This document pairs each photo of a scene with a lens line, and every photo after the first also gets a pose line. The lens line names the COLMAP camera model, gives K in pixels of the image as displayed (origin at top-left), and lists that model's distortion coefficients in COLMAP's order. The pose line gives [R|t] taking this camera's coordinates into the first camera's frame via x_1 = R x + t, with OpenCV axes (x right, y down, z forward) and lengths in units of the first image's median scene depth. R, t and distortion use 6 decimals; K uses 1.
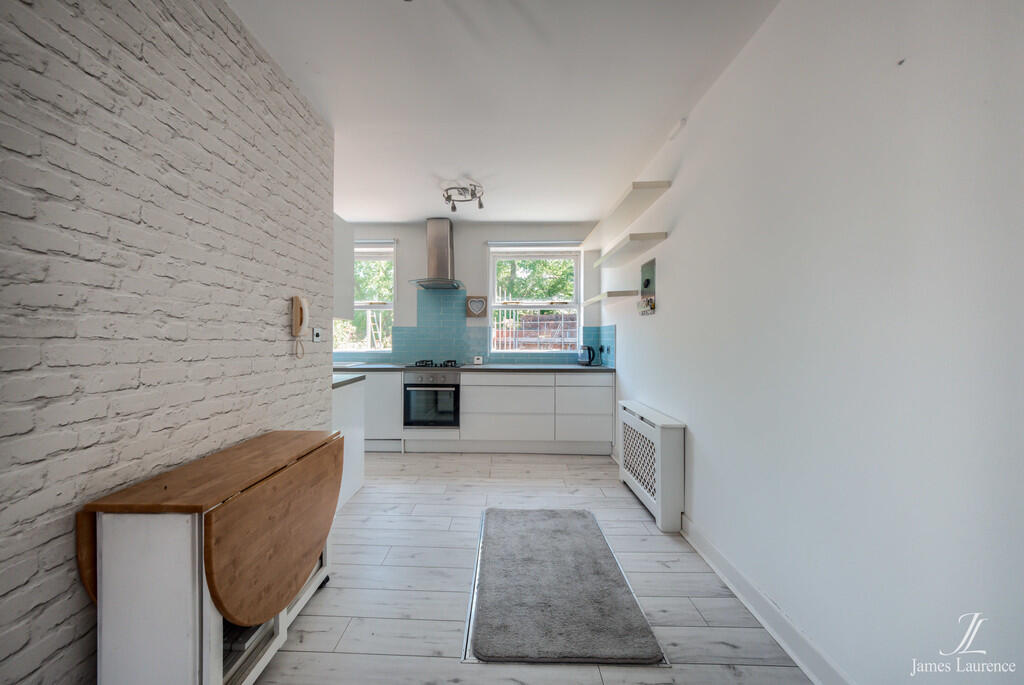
lens RADIAL K [[376.5, 0, 502.9], [0, 376.5, 340.9], [0, 0, 1]] dist [0.000682, -0.000021]
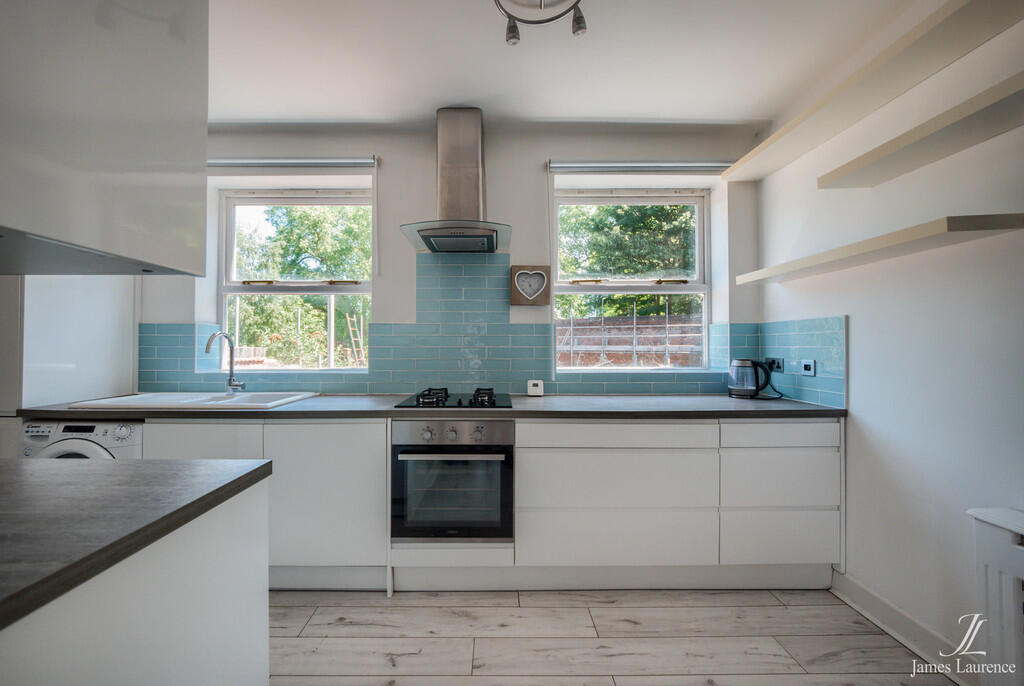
lens RADIAL K [[389.1, 0, 506.1], [0, 389.1, 345.0], [0, 0, 1]] dist [-0.000655, -0.000129]
pose [[0.999498, -0.002766, 0.031555, -0.127021], [0.003081, 0.999946, -0.009939, -0.002383], [-0.031525, 0.010031, 0.999453, 0.479407]]
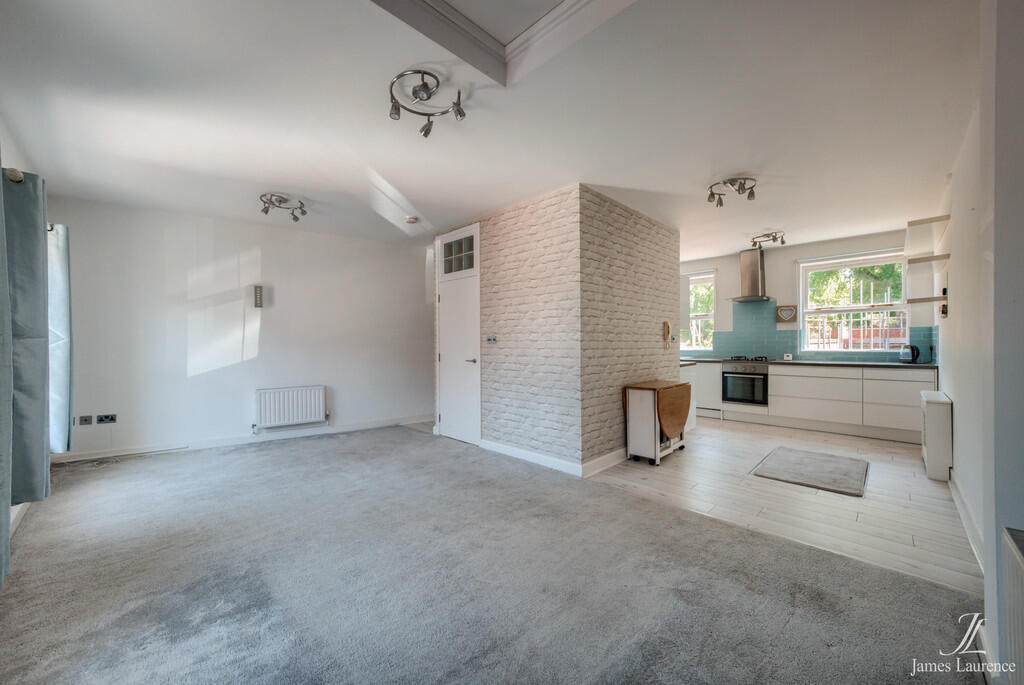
lens RADIAL K [[389.1, 0, 506.1], [0, 389.1, 344.5], [0, 0, 1]] dist [-0.000655, -0.000129]
pose [[0.717471, -0.004357, -0.696575, 0.168356], [0.005775, 0.999983, -0.000307, 0.005335], [0.696564, -0.003802, 0.717484, -0.597788]]
